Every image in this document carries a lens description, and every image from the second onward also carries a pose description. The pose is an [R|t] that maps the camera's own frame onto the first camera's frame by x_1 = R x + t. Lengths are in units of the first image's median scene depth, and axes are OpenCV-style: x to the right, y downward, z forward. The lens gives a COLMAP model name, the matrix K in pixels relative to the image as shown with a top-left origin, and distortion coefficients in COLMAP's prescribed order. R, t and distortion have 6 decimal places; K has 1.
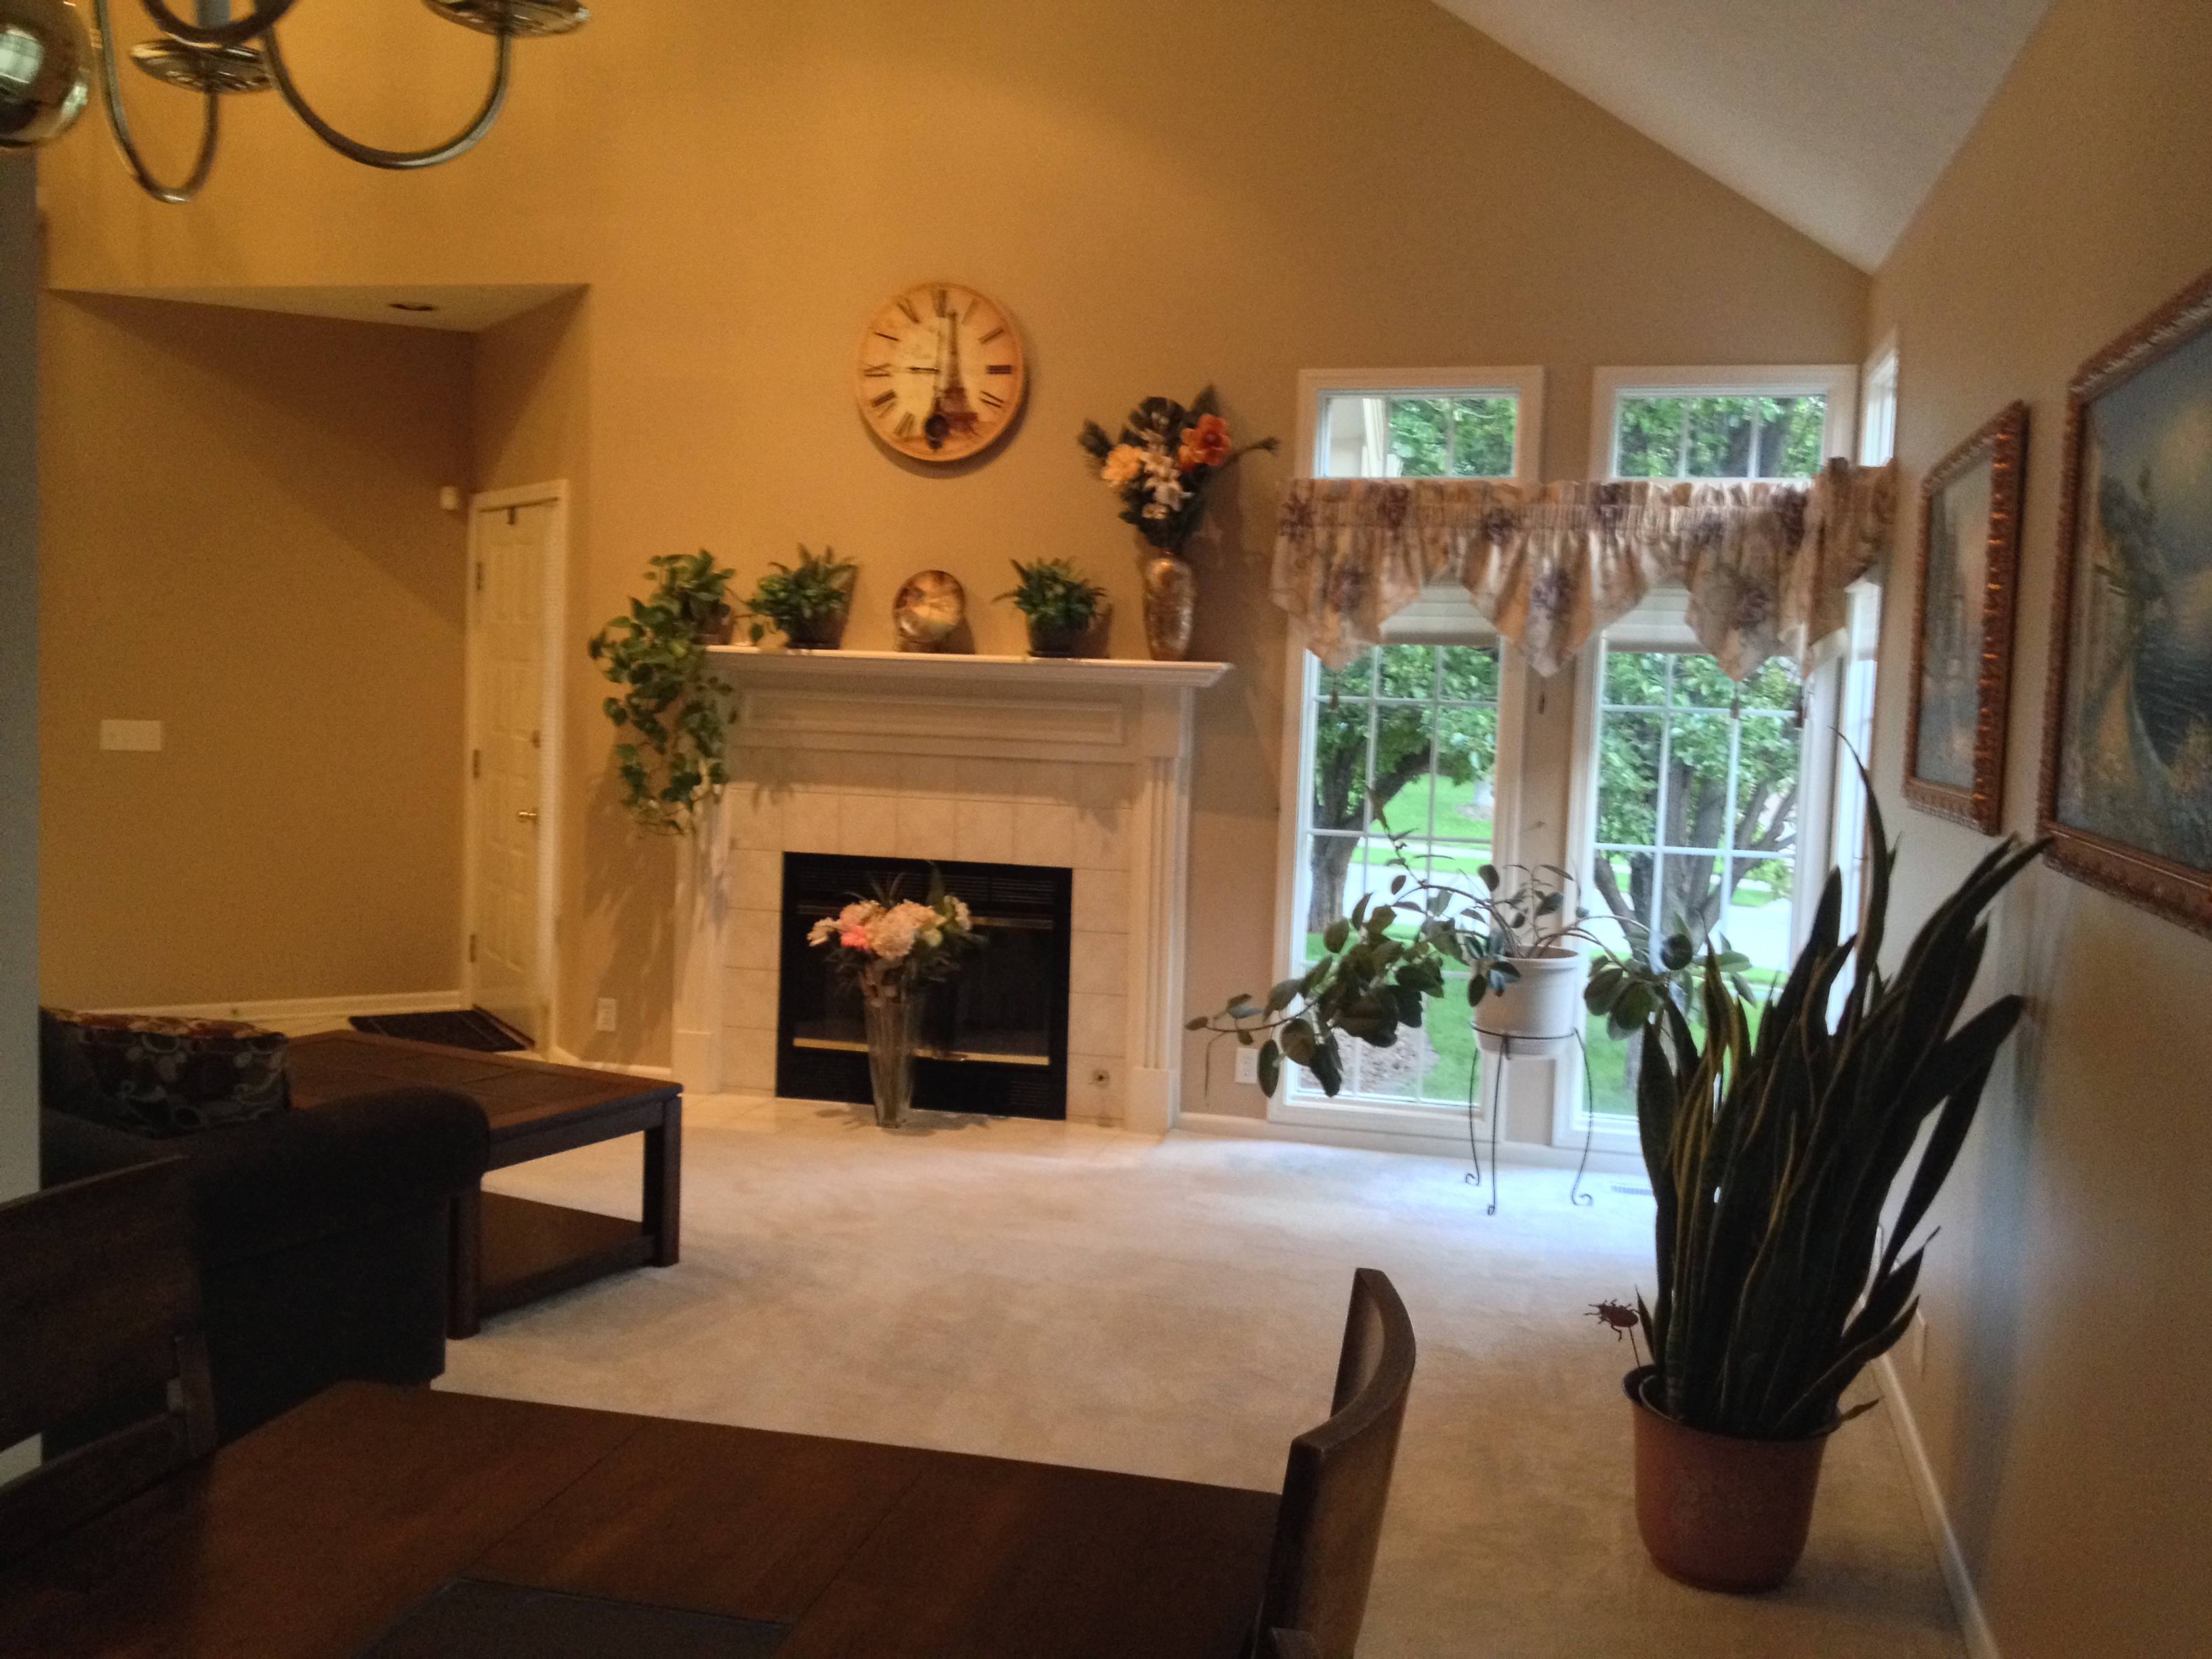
lens RADIAL K [[2067.6, 0, 1098.5], [0, 2067.6, 817.5], [0, 0, 1]] dist [0.136337, -0.294646]
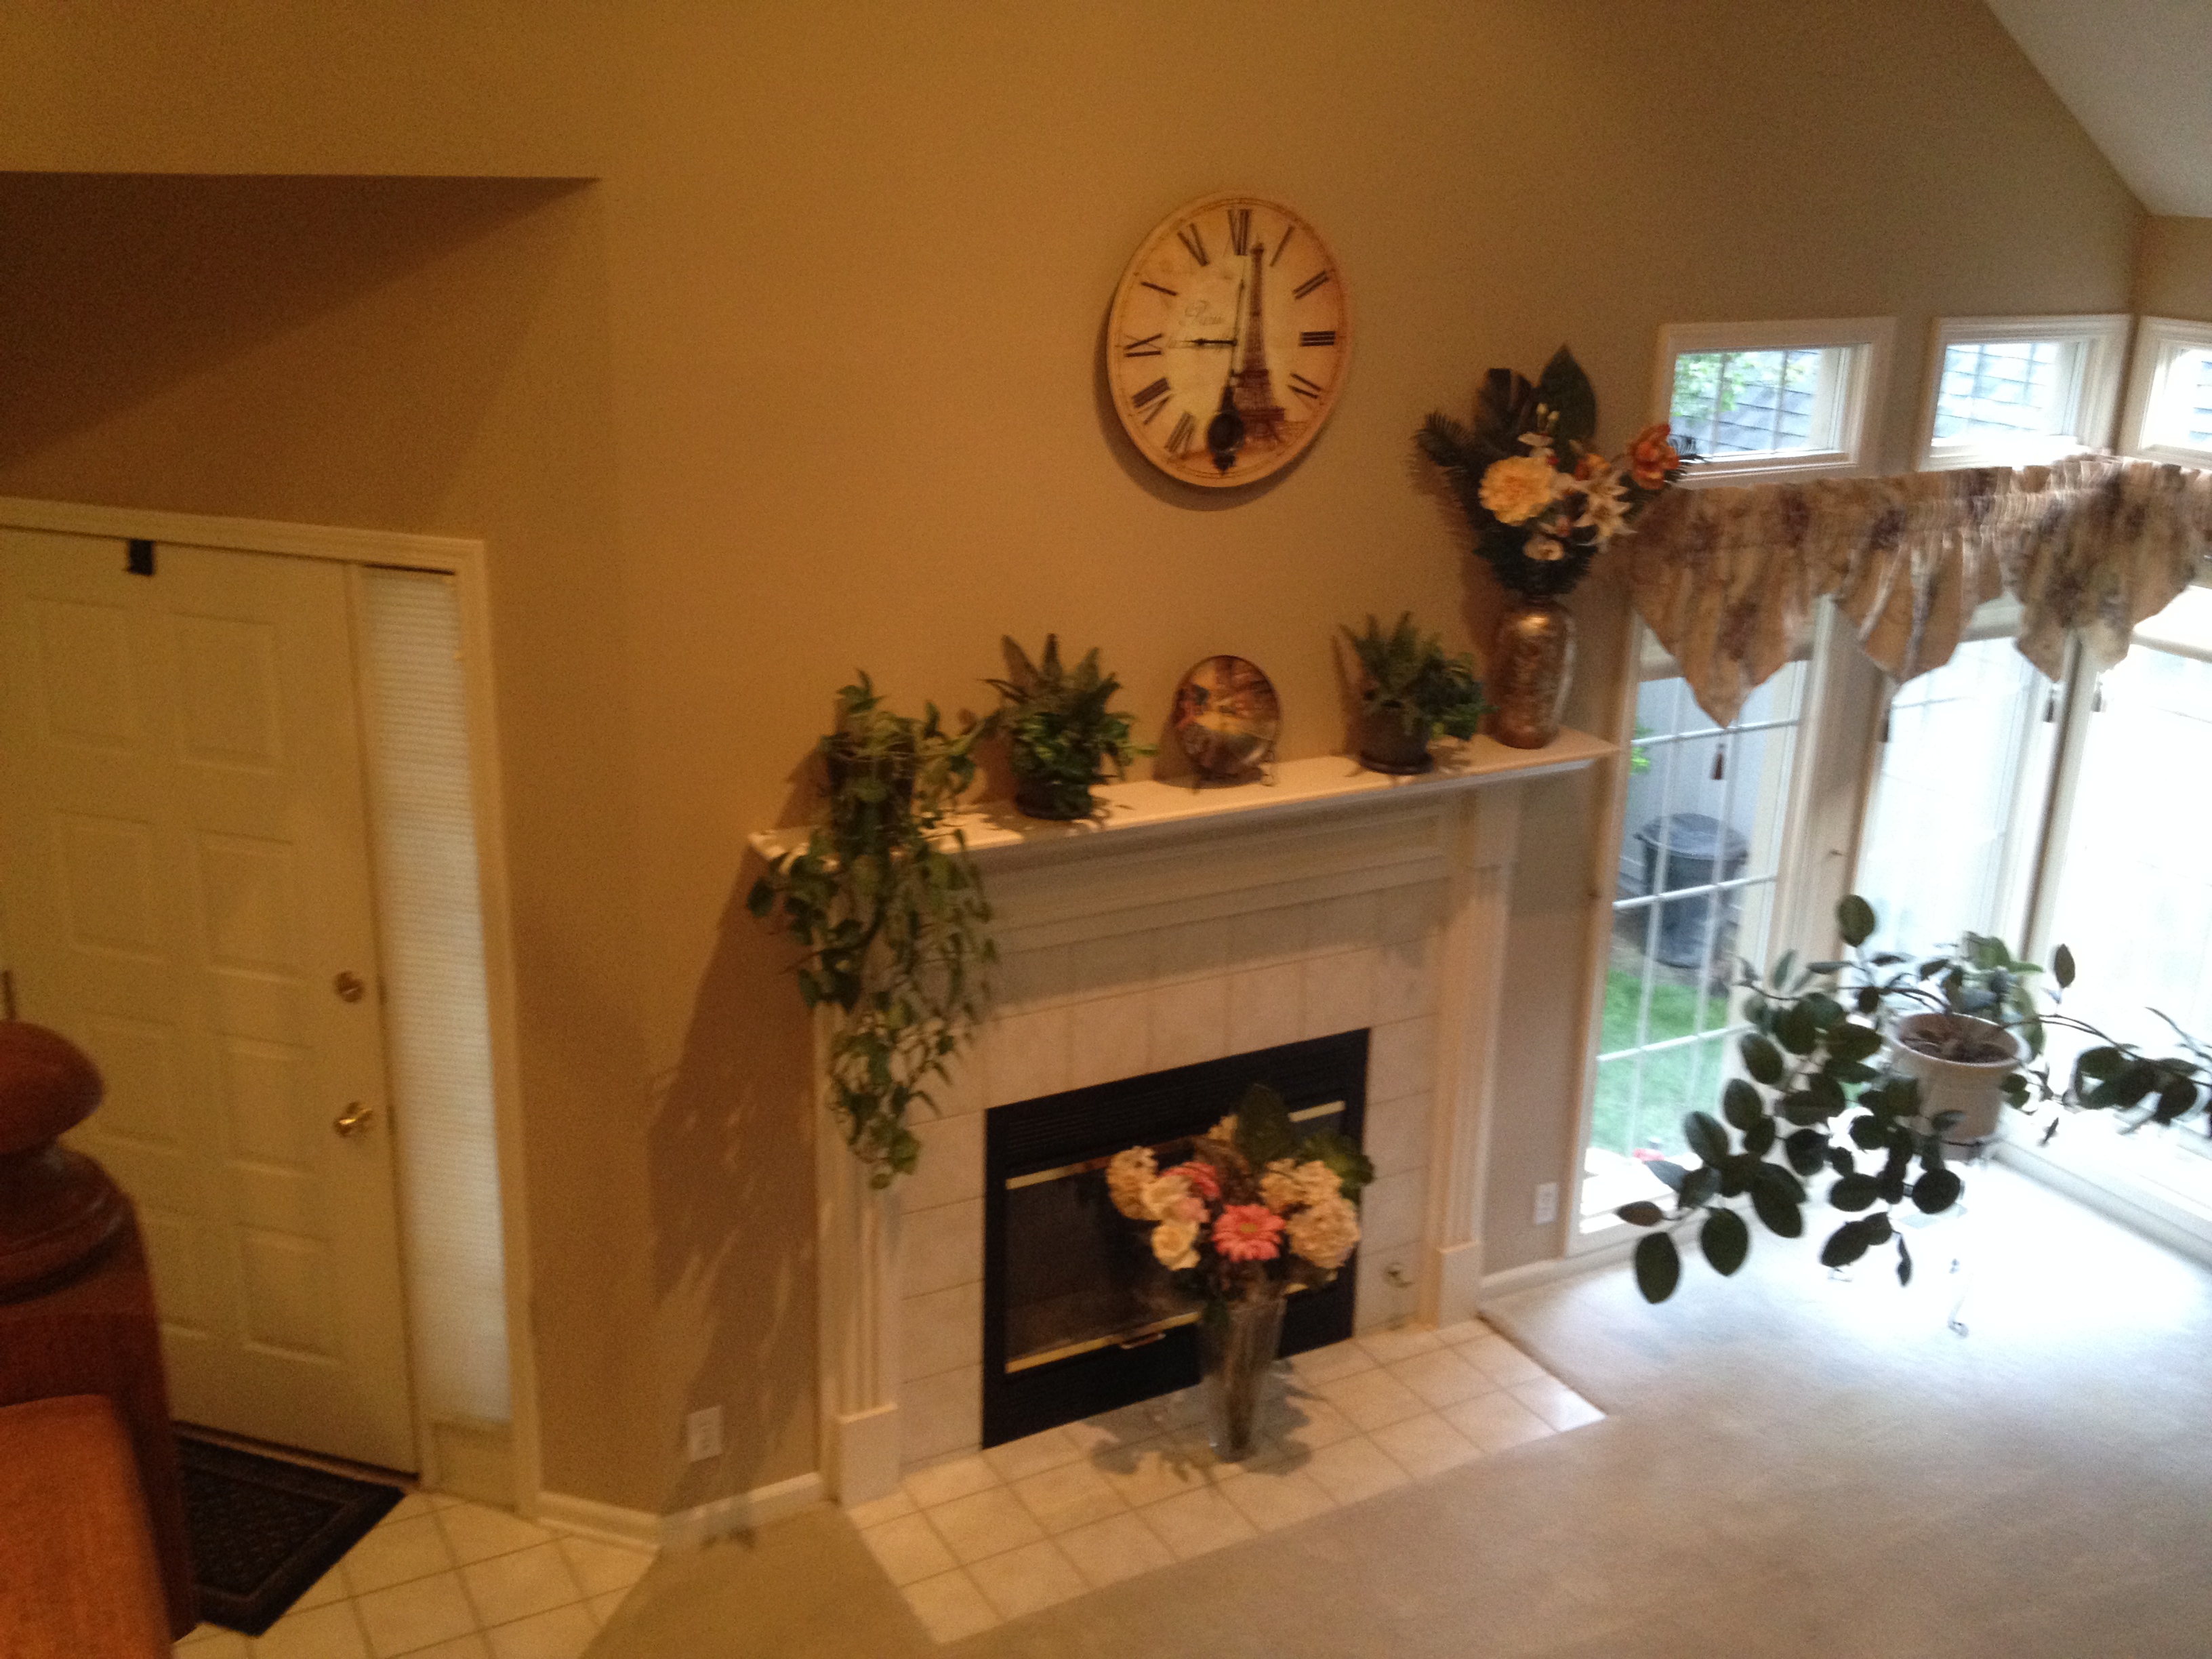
lens RADIAL K [[2067.6, 0, 1098.5], [0, 2067.6, 817.5], [0, 0, 1]] dist [0.136337, -0.294646]
pose [[0.733793, -0.222766, 0.641812, -0.533296], [0.047957, 0.959341, 0.278147, -0.253060], [-0.677678, -0.173323, 0.714641, 0.560479]]
